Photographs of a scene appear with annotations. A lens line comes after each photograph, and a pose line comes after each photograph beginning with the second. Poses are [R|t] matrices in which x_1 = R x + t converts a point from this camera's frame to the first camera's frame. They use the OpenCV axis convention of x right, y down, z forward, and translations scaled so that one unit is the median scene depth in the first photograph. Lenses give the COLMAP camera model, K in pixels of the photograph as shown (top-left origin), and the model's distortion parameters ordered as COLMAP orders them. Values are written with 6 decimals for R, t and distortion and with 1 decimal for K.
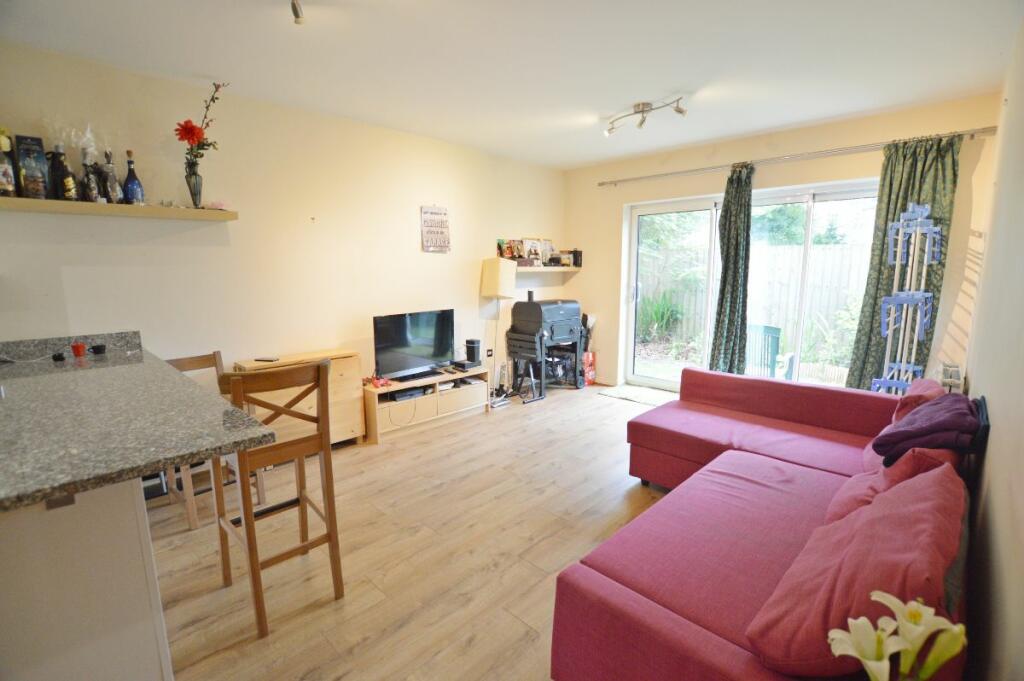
lens RADIAL K [[459.7, 0, 510.3], [0, 459.7, 342.0], [0, 0, 1]] dist [-0.032250, 0.004214]
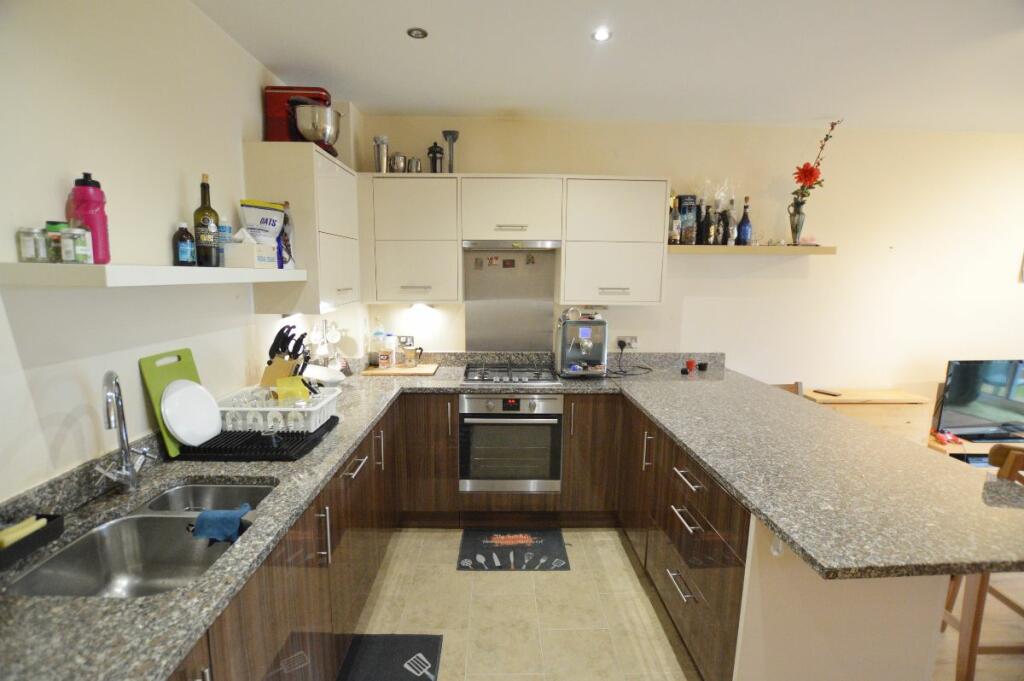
lens RADIAL K [[459.7, 0, 505.7], [0, 459.7, 341.0], [0, 0, 1]] dist [-0.032250, 0.004214]
pose [[0.709643, 0.113813, -0.695309, -0.361148], [-0.121253, 0.991871, 0.038603, -0.027817], [0.694050, 0.056914, 0.717674, -0.189796]]
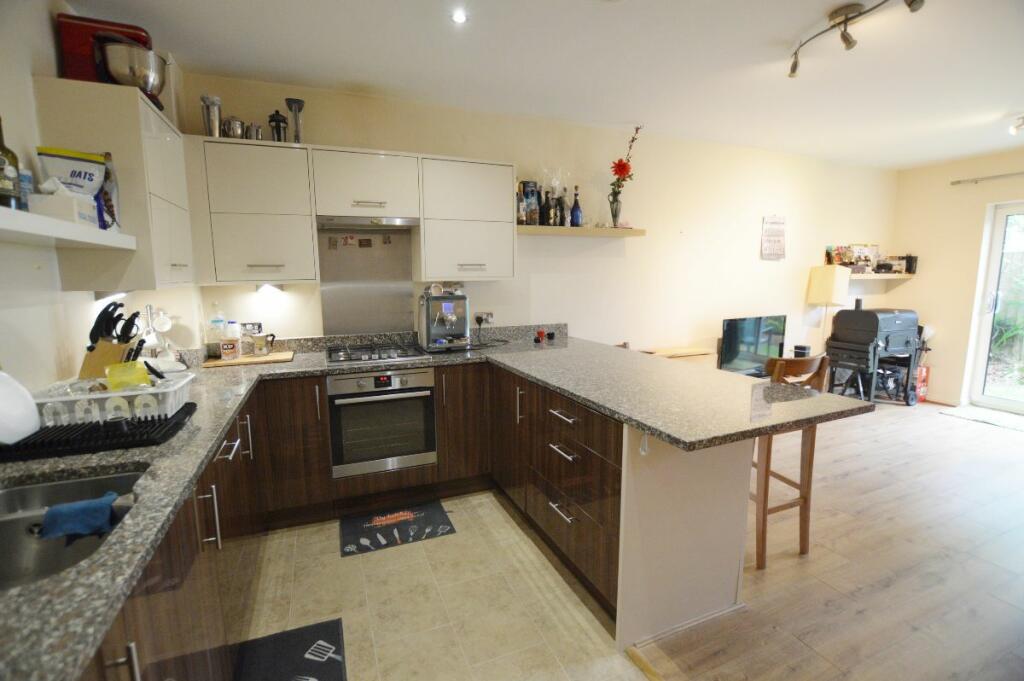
lens RADIAL K [[459.7, 0, 507.6], [0, 459.7, 341.9], [0, 0, 1]] dist [-0.032250, 0.004214]
pose [[0.916997, 0.053268, -0.395322, -0.393543], [-0.057657, 0.998336, 0.000780, 0.032561], [0.394706, 0.022078, 0.918542, -0.245896]]
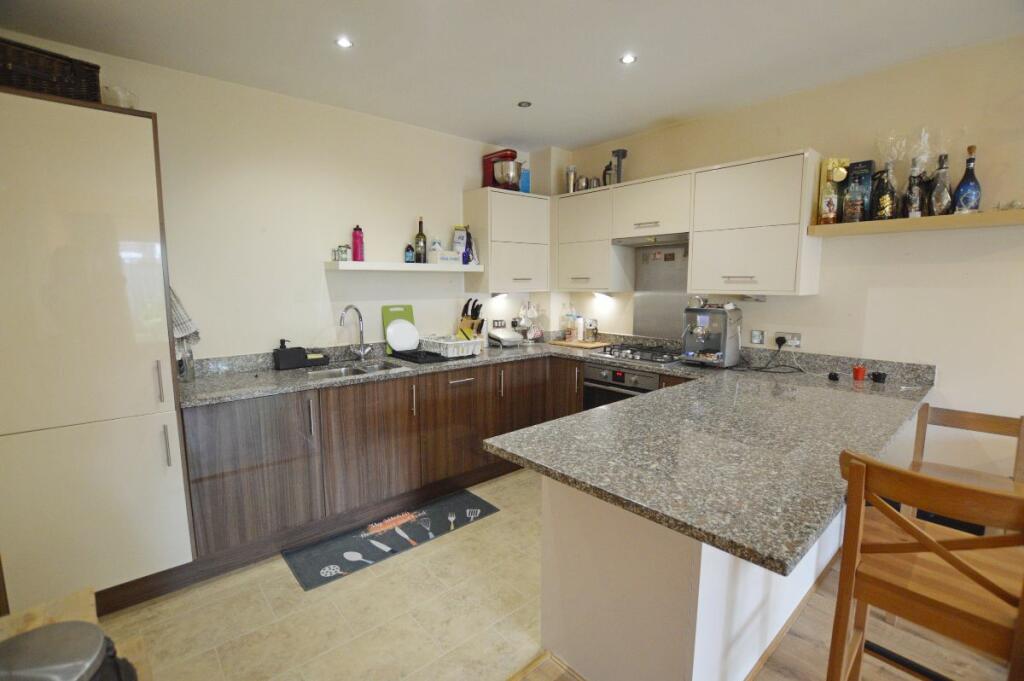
lens RADIAL K [[459.7, 0, 506.0], [0, 459.7, 343.1], [0, 0, 1]] dist [-0.032250, 0.004214]
pose [[-0.090845, 0.135424, -0.986614, 0.048295], [-0.151710, 0.977265, 0.148110, -0.058973], [0.984241, 0.163135, -0.068234, 0.235147]]
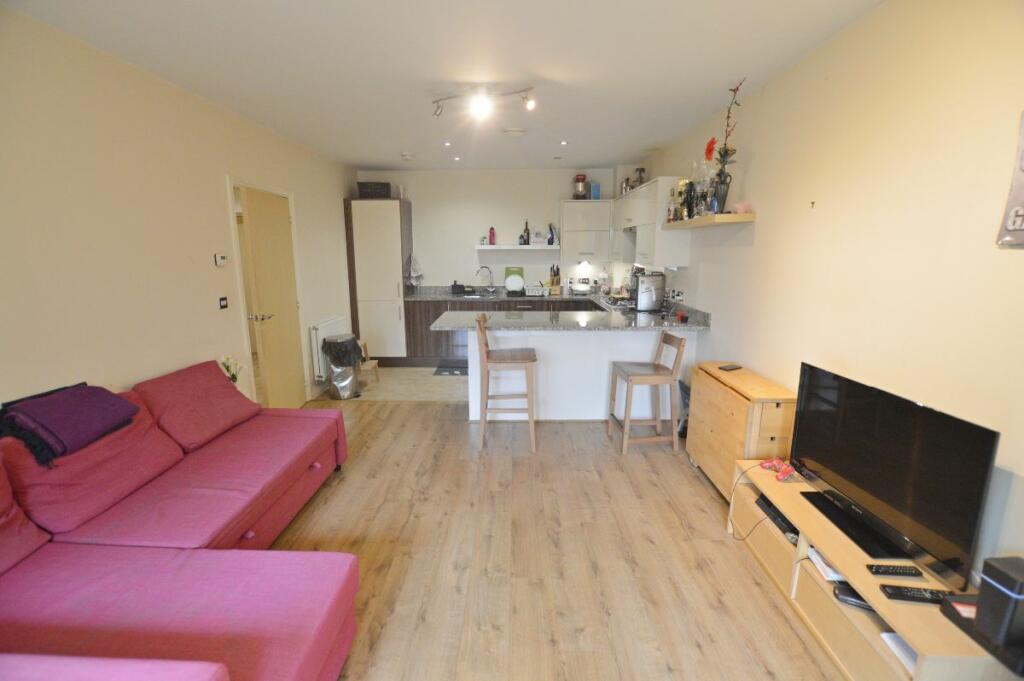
lens RADIAL K [[459.7, 0, 501.1], [0, 459.7, 333.0], [0, 0, 1]] dist [-0.032250, 0.004214]
pose [[-0.737370, 0.132654, -0.662335, 0.424319], [-0.094590, 0.950589, 0.295692, -0.261384], [0.668833, 0.280684, -0.688388, 1.309490]]
